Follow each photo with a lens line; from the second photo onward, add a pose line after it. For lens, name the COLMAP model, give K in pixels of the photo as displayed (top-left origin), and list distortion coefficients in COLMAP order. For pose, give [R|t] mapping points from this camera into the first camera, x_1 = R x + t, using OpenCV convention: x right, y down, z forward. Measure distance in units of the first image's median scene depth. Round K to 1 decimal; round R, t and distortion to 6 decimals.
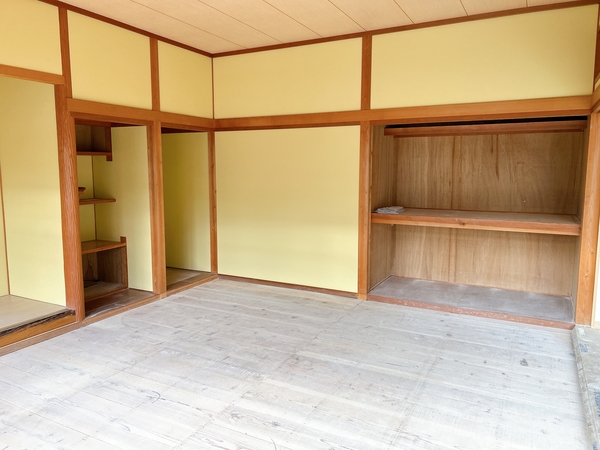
lens RADIAL K [[452.9, 0, 300.7], [0, 452.9, 224.1], [0, 0, 1]] dist [-0.001245, -0.027623]
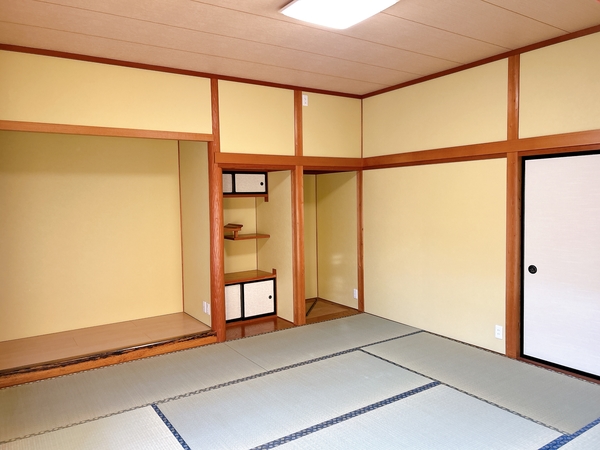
lens RADIAL K [[452.9, 0, 299.6], [0, 452.9, 224.6], [0, 0, 1]] dist [-0.001245, -0.027623]
pose [[0.868971, 0.013215, -0.494686, 0.211000], [-0.042690, 0.997919, -0.048333, -0.030846], [0.493018, 0.063118, 0.867727, 0.063747]]
